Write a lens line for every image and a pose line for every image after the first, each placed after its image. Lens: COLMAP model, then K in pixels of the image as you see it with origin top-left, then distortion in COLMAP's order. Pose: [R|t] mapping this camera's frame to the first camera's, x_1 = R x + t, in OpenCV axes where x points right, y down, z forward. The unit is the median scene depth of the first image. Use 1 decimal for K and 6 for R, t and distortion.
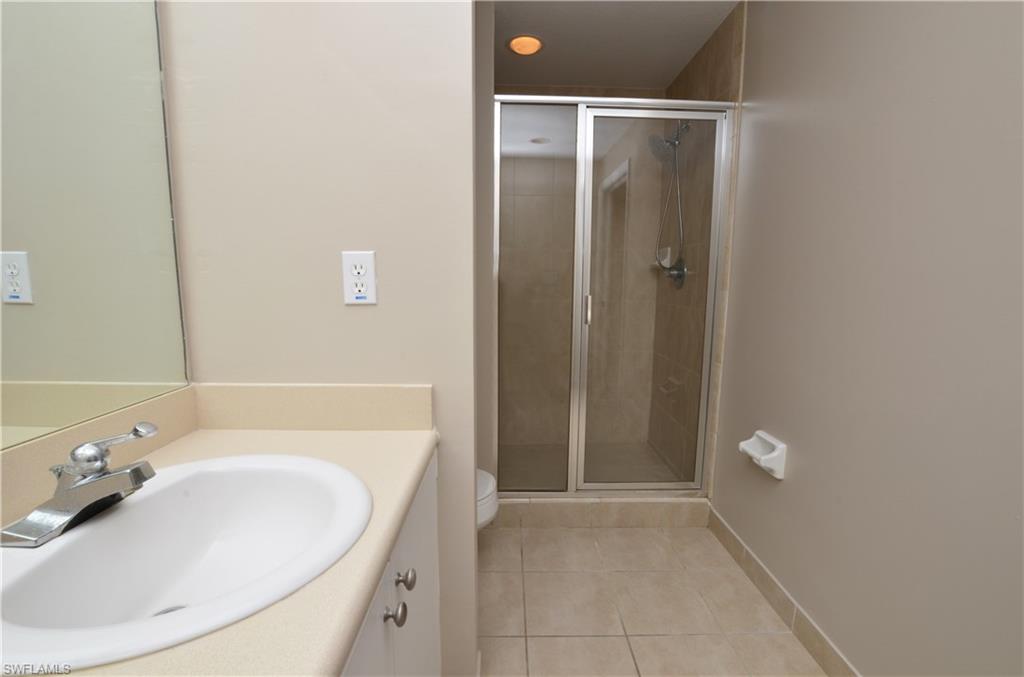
lens RADIAL K [[449.9, 0, 512.4], [0, 449.9, 342.2], [0, 0, 1]] dist [-0.029614, 0.000122]
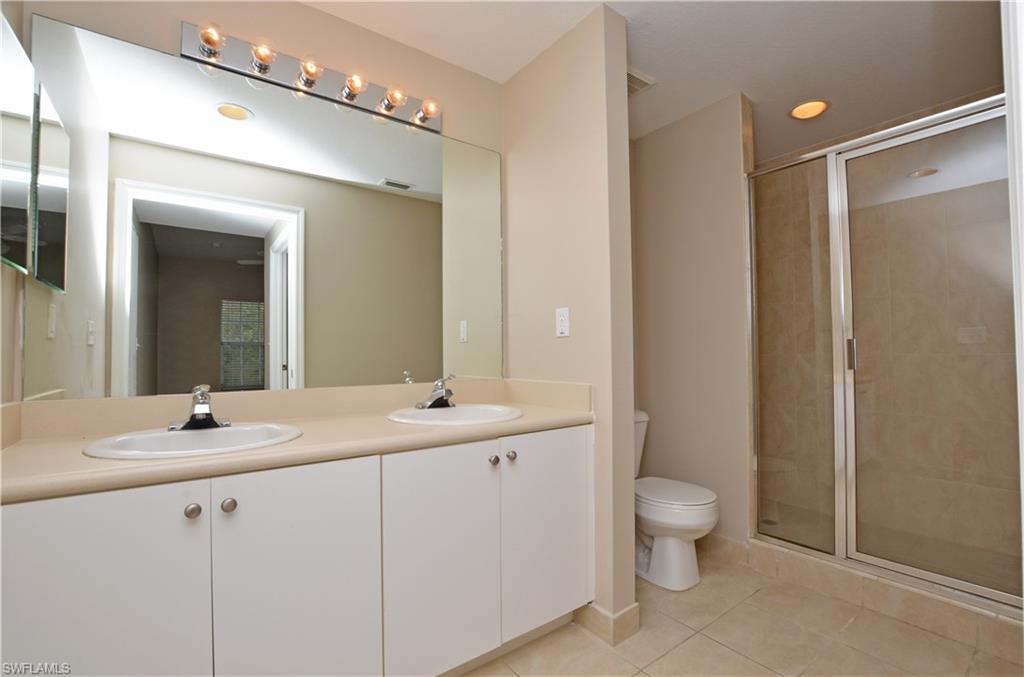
lens RADIAL K [[449.9, 0, 512.4], [0, 449.9, 342.2], [0, 0, 1]] dist [-0.029614, 0.000122]
pose [[0.587179, -0.031939, -0.808827, 0.496181], [-0.103679, 0.988023, -0.114282, 0.081024], [0.802790, 0.150962, 0.576835, -0.100719]]
